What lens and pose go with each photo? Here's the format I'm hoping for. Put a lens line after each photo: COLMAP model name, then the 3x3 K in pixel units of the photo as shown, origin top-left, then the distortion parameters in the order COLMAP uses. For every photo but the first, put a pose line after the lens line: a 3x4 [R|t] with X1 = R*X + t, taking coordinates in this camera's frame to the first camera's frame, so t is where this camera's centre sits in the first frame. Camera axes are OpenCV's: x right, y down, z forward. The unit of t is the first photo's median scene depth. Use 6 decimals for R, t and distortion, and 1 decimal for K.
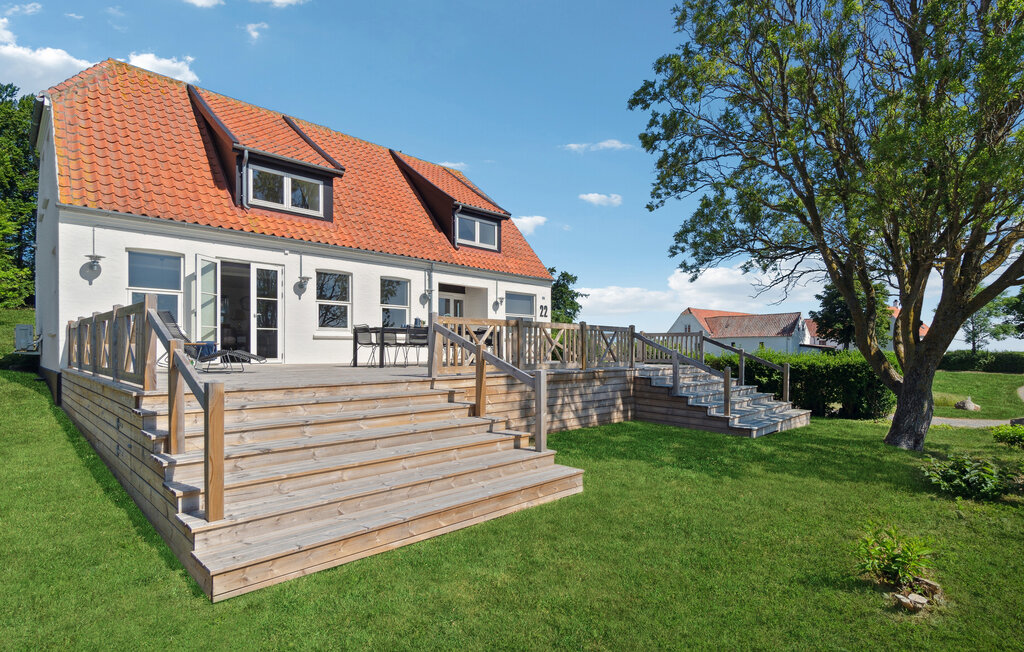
lens RADIAL K [[514.8, 0, 519.0], [0, 514.8, 363.5], [0, 0, 1]] dist [0.000877, -0.000100]
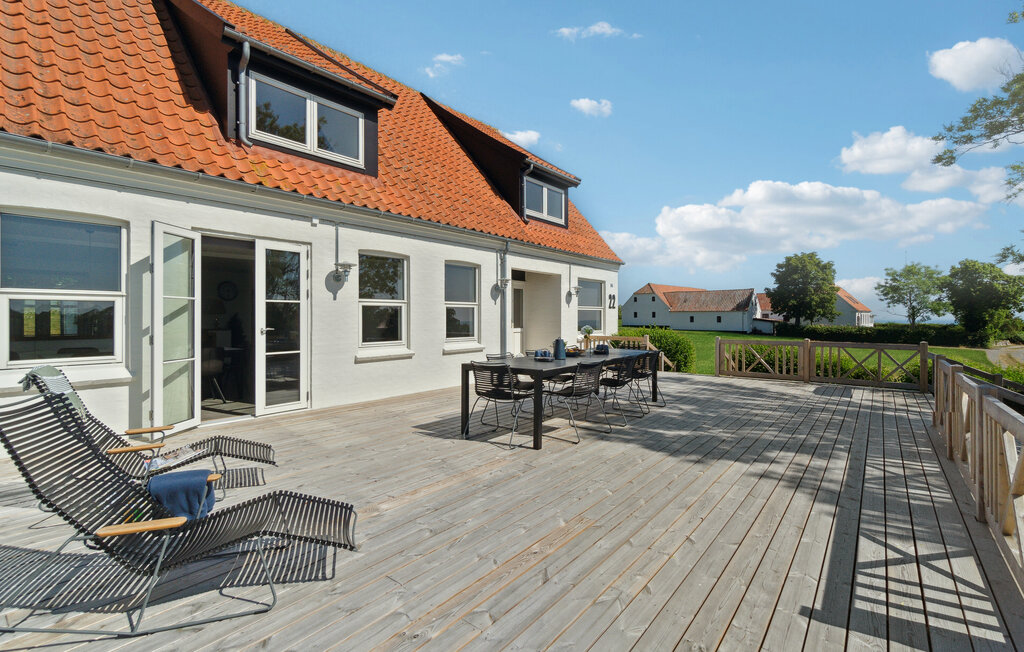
lens RADIAL K [[467.0, 0, 512.0], [0, 467.0, 326.0], [0, 0, 1]] dist [-0.001381, -0.000271]
pose [[0.995516, -0.004313, 0.094495, -0.264662], [0.005075, 0.999957, -0.007817, -0.086464], [-0.094457, 0.008262, 0.995495, 0.423456]]
